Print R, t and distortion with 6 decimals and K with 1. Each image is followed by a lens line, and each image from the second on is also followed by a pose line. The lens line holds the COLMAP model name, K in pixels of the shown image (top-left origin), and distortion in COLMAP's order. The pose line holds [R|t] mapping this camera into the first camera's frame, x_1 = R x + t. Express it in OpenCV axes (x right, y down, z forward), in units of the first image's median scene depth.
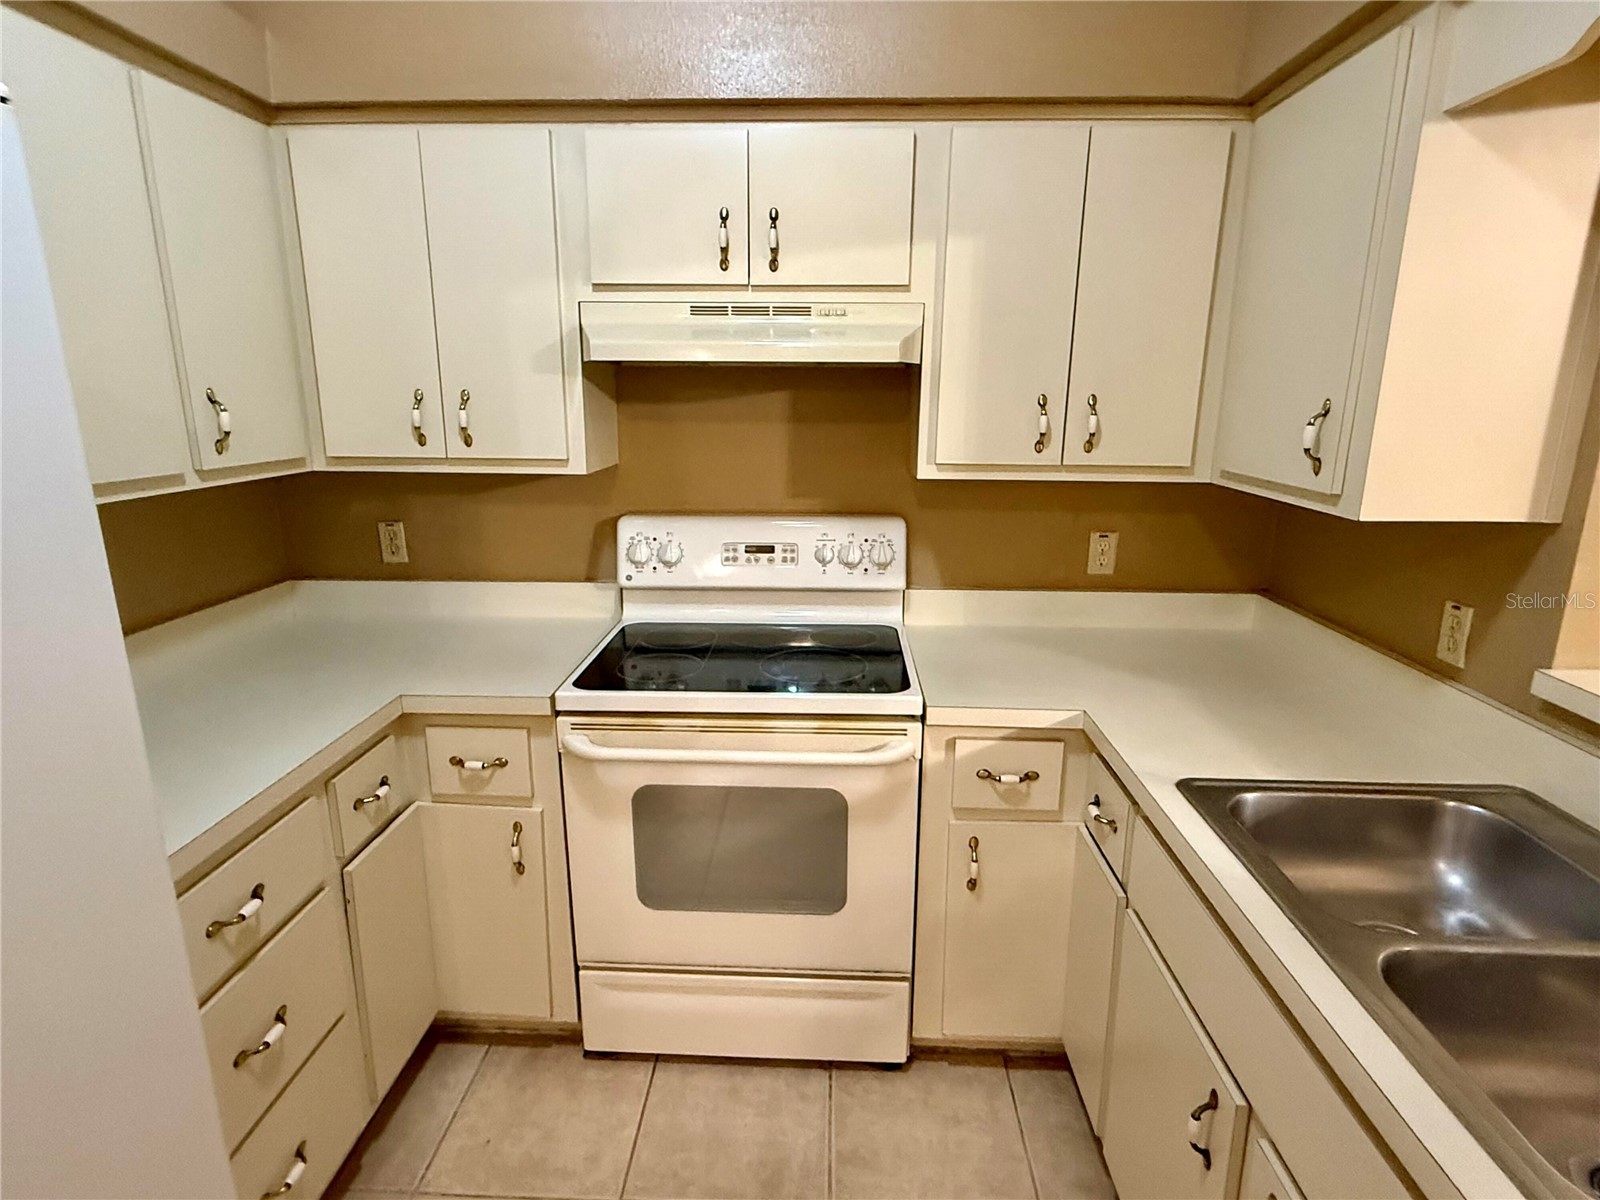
lens RADIAL K [[848.3, 0, 800.0], [0, 848.3, 600.0], [0, 0, 1]] dist [0.000943, -0.000958]
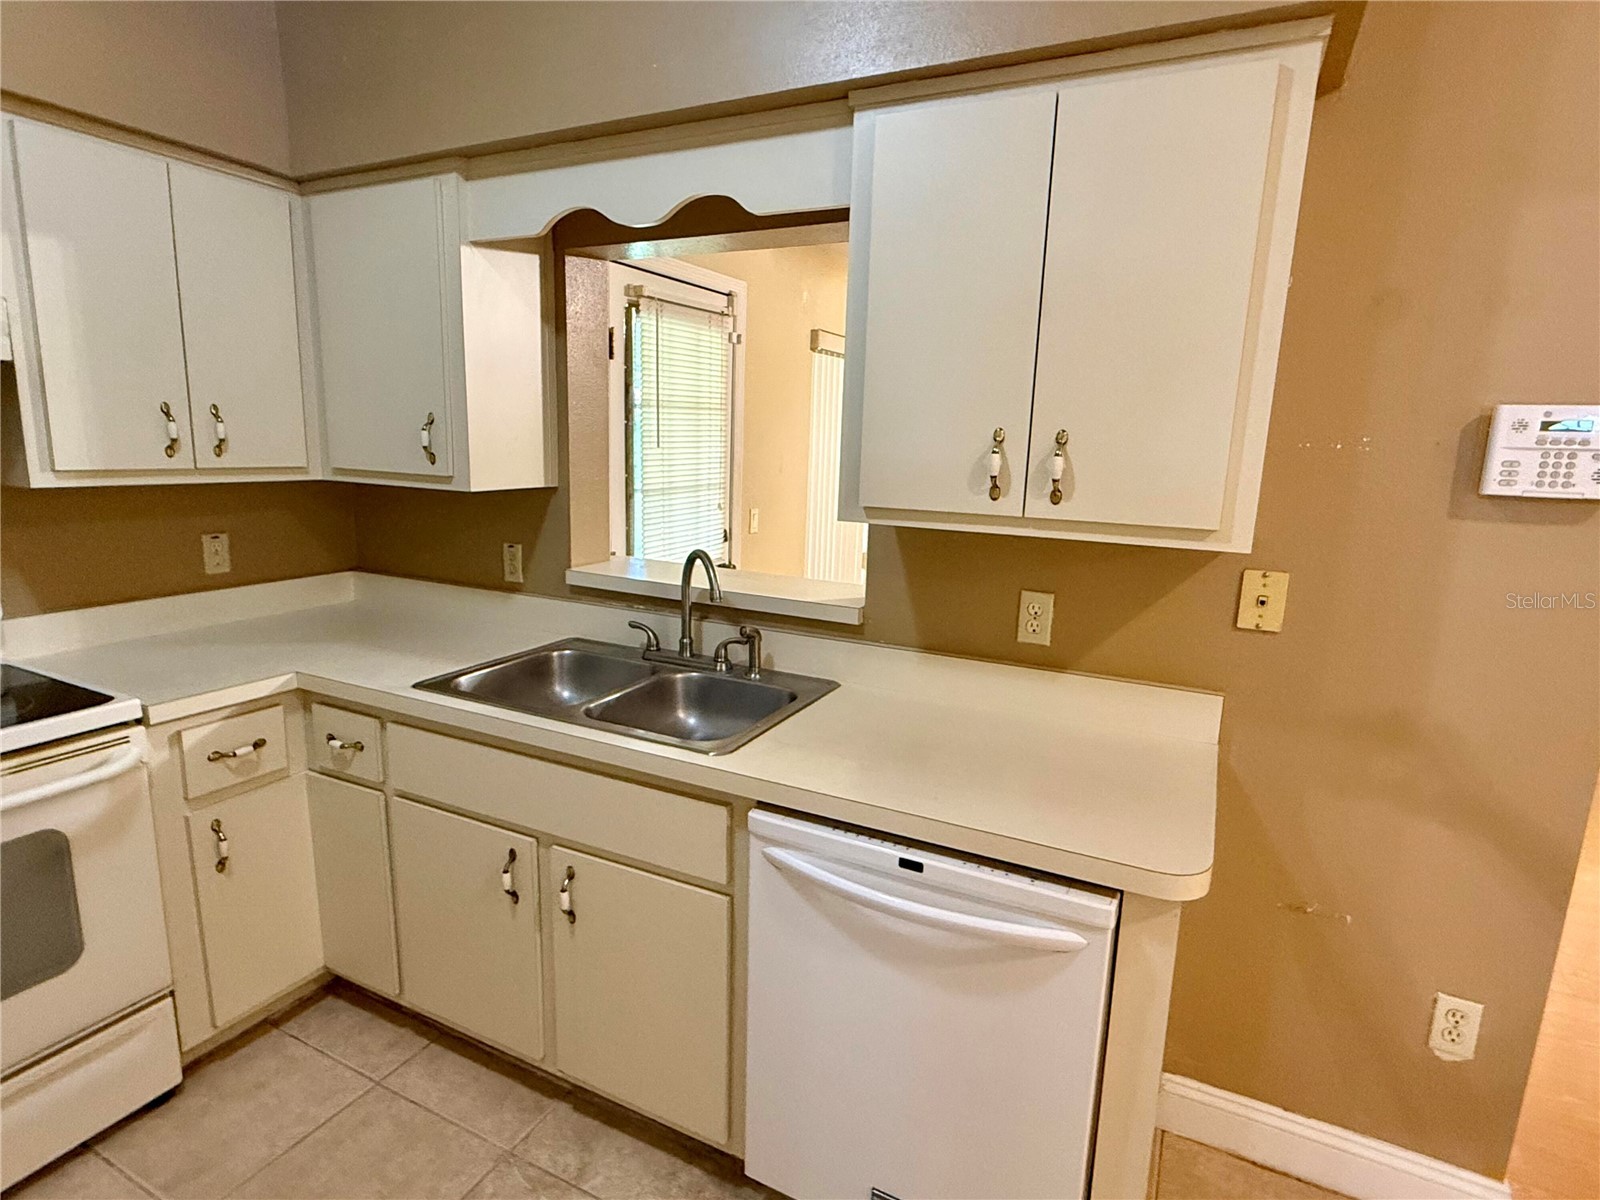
lens RADIAL K [[848.3, 0, 800.0], [0, 848.3, 600.0], [0, 0, 1]] dist [0.000943, -0.000958]
pose [[0.397903, -0.166593, 0.902175, -0.414425], [0.192551, 0.976637, 0.095419, 0.053083], [-0.896994, 0.135747, 0.420684, -0.130856]]
